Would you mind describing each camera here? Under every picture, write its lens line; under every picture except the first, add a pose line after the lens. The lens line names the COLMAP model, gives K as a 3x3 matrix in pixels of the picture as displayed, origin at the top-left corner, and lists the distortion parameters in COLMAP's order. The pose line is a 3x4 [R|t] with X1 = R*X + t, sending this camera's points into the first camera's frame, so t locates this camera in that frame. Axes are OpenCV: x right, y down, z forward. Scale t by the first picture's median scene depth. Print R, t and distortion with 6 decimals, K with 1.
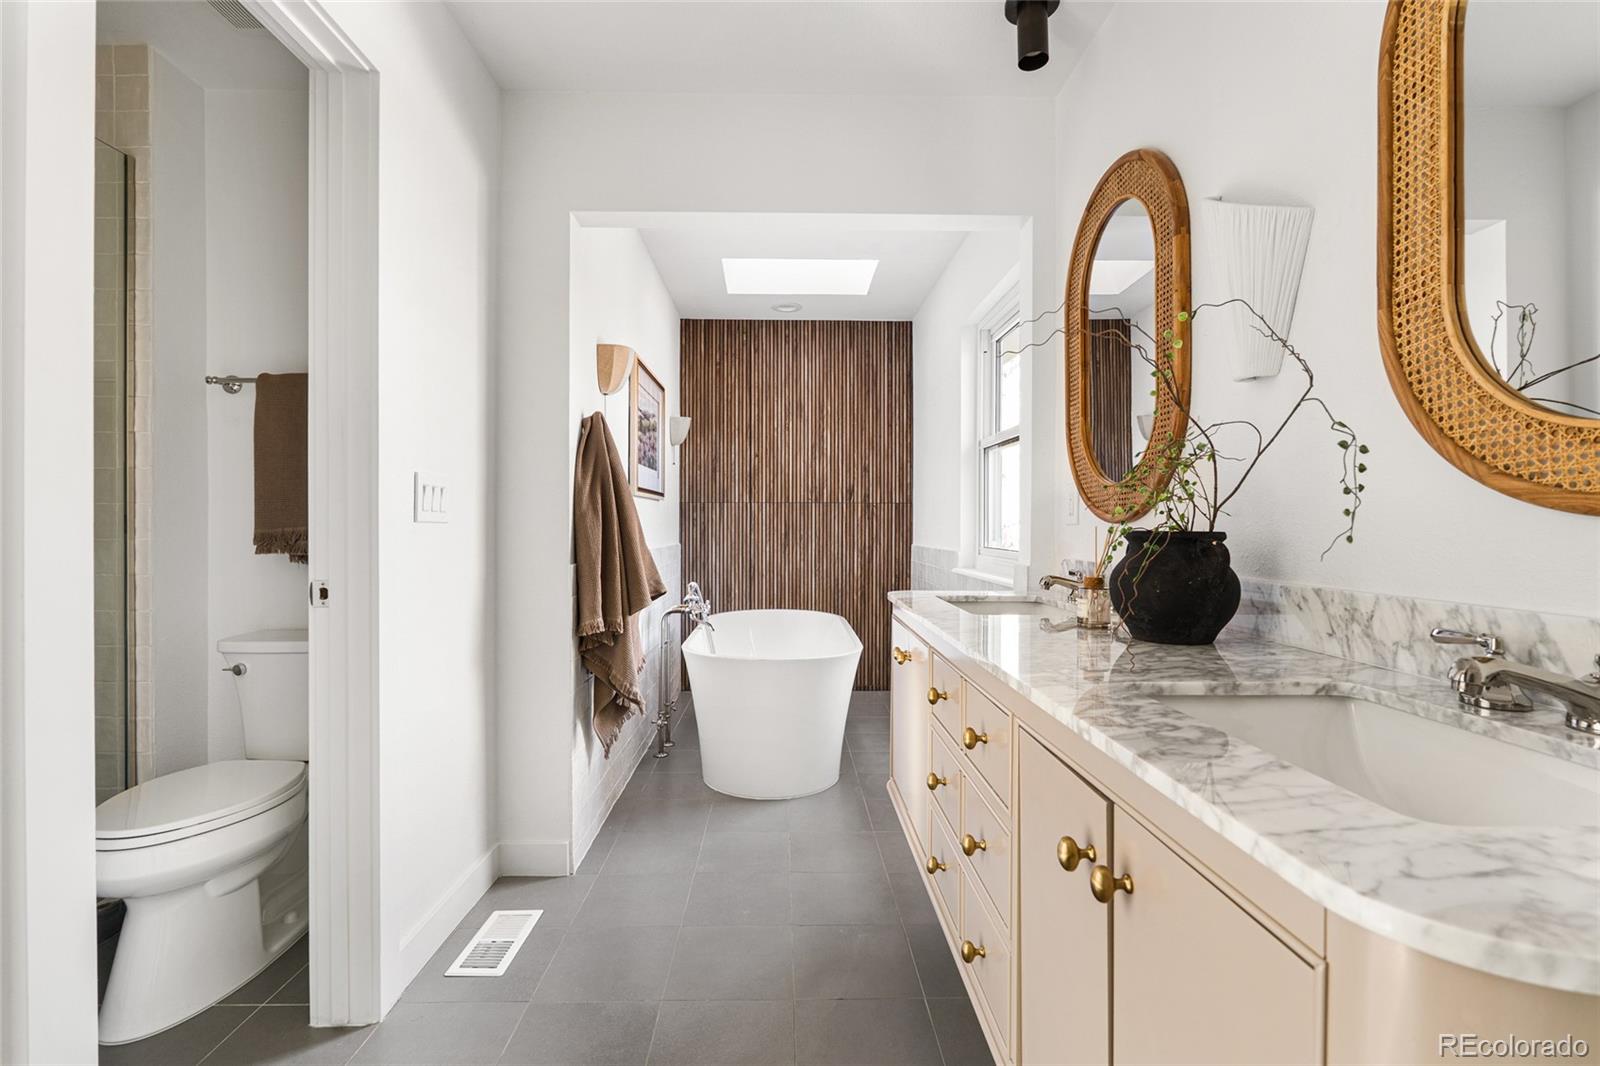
lens RADIAL K [[709.6, 0, 800.0], [0, 709.6, 533.0], [0, 0, 1]] dist [-0.002120, -0.000073]
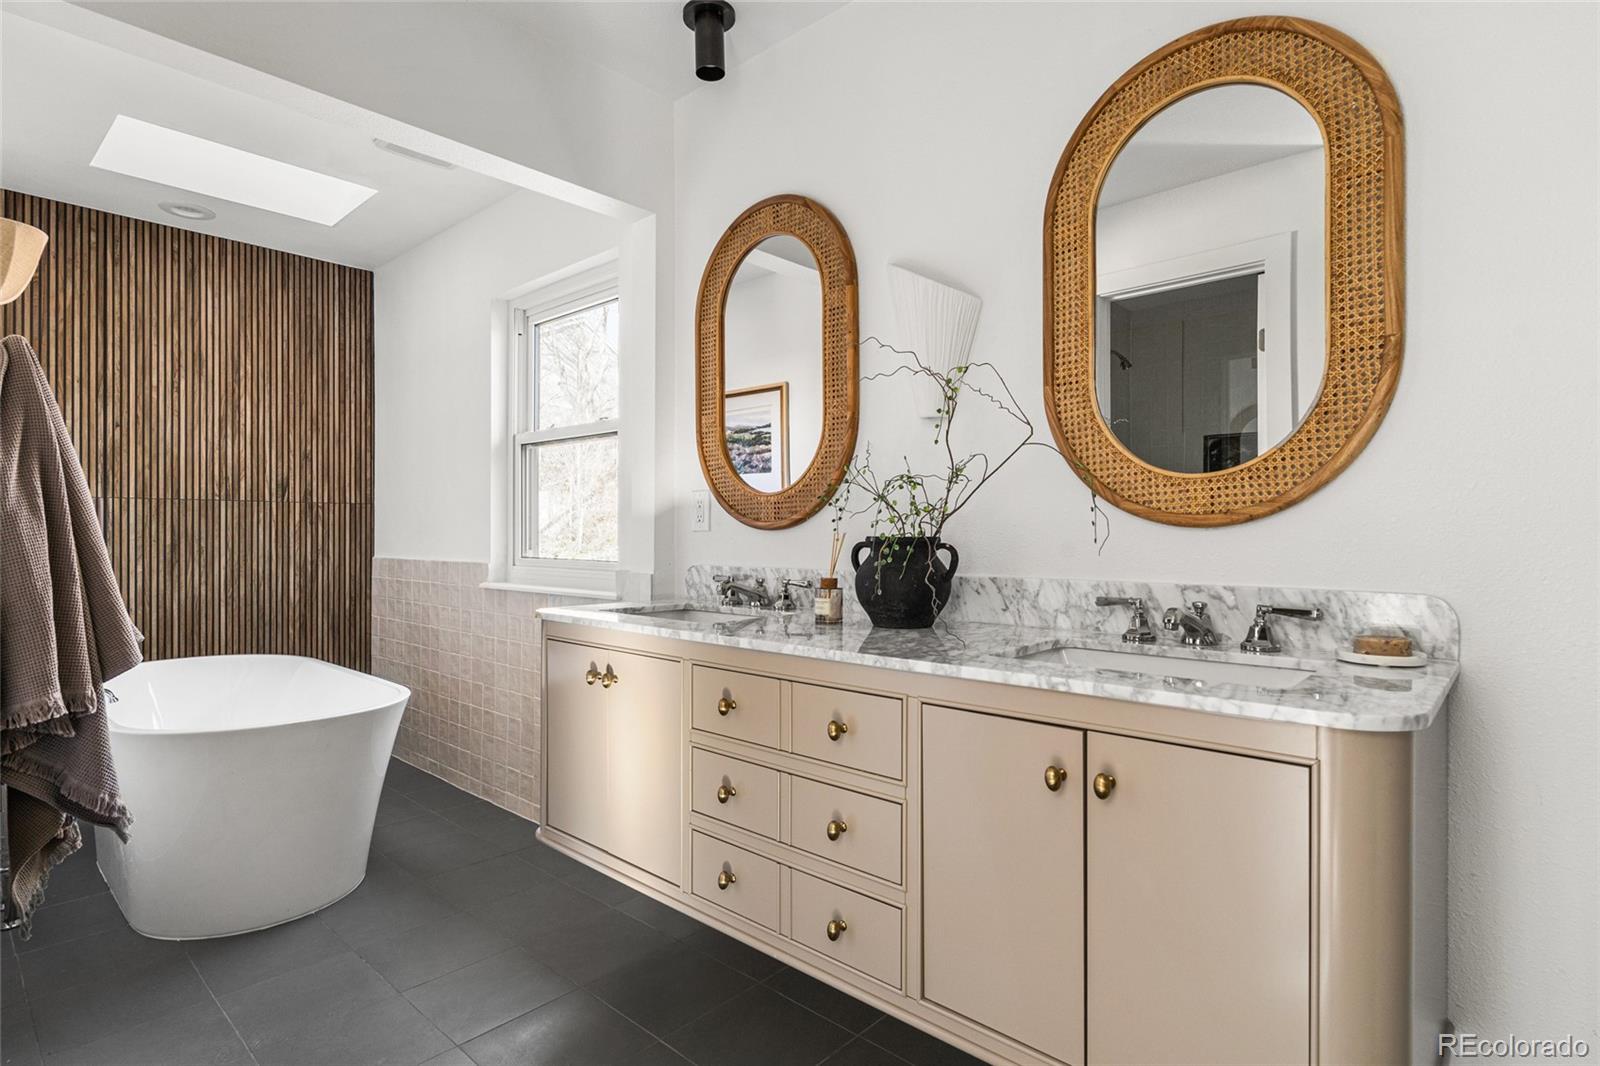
lens RADIAL K [[807.3, 0, 800.0], [0, 807.3, 533.0], [0, 0, 1]] dist [0.000618, -0.000707]
pose [[0.690635, -0.003791, 0.723194, -0.679194], [0.010192, 0.999938, -0.004492, -0.005165], [-0.723132, 0.010473, 0.690630, 0.188640]]
